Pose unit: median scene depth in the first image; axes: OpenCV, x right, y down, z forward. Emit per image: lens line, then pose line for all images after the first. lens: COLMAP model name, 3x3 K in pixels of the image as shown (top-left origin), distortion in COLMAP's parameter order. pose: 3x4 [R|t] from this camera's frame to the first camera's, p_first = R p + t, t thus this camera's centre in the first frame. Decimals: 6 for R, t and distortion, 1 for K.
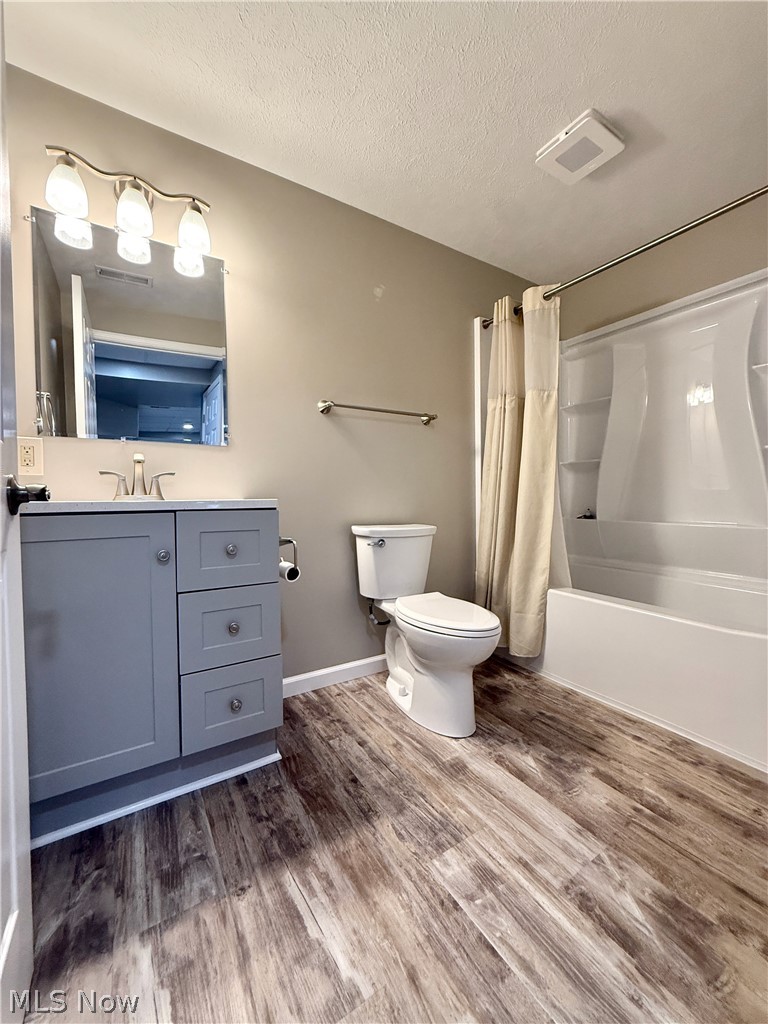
lens RADIAL K [[408.3, 0, 384.0], [0, 408.3, 512.0], [0, 0, 1]] dist [-0.023199, 0.000003]
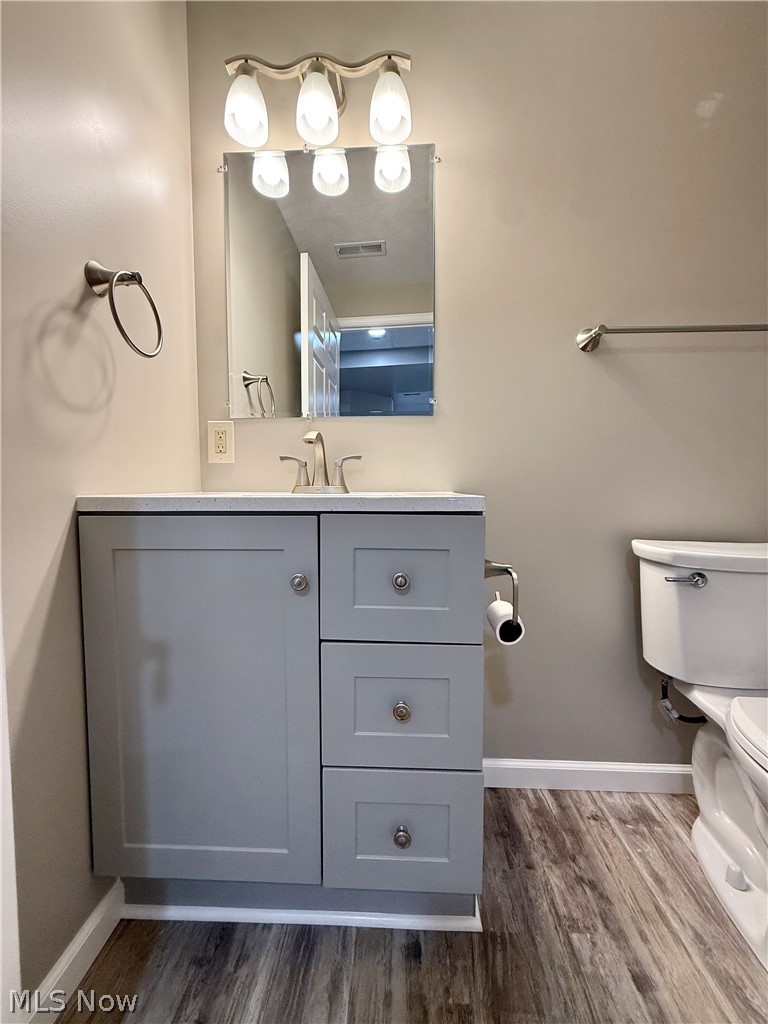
lens RADIAL K [[420.5, 0, 384.0], [0, 420.5, 512.0], [0, 0, 1]] dist [0.001937, 0.001052]
pose [[0.827049, 0.038692, -0.560797, -0.040688], [-0.020951, 0.999057, 0.038032, -0.021518], [0.561740, -0.019705, 0.827079, 0.348091]]
